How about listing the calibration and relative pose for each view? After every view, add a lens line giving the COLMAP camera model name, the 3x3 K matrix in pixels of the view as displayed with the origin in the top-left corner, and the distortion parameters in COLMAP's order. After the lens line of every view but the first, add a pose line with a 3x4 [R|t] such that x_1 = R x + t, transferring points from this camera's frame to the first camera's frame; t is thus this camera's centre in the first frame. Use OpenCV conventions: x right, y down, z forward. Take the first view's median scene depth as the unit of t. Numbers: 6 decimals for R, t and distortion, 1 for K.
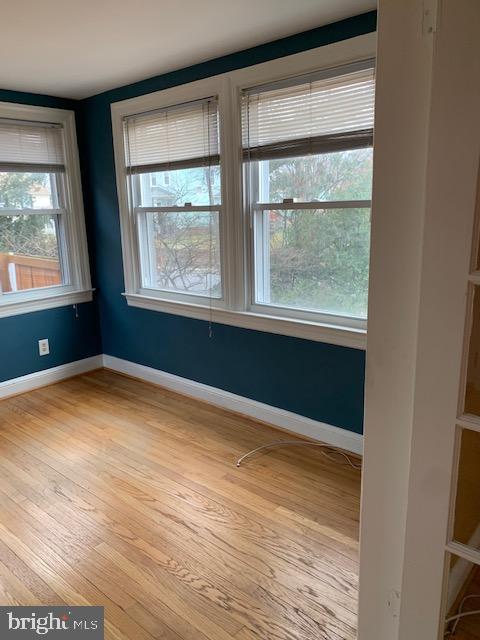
lens RADIAL K [[494.4, 0, 240.0], [0, 494.4, 320.0], [0, 0, 1]] dist [0.067097, 0.000558]
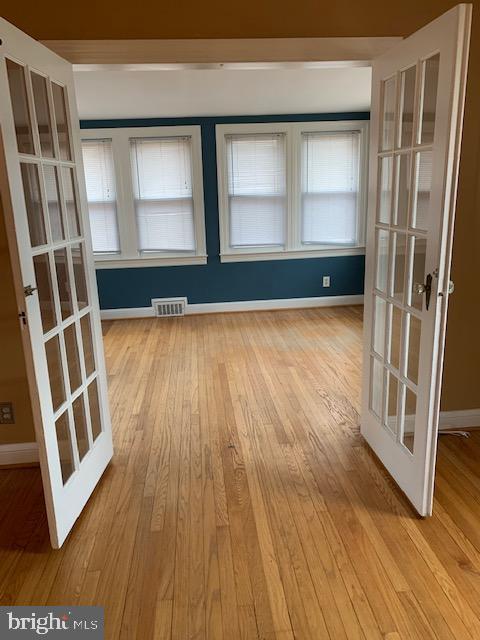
lens RADIAL K [[494.4, 0, 240.0], [0, 494.4, 320.0], [0, 0, 1]] dist [0.067097, 0.000558]
pose [[0.726430, 0.165306, -0.667064, 0.482535], [-0.140782, 0.985850, 0.090994, 0.075675], [0.672667, 0.027810, 0.739423, -0.313639]]
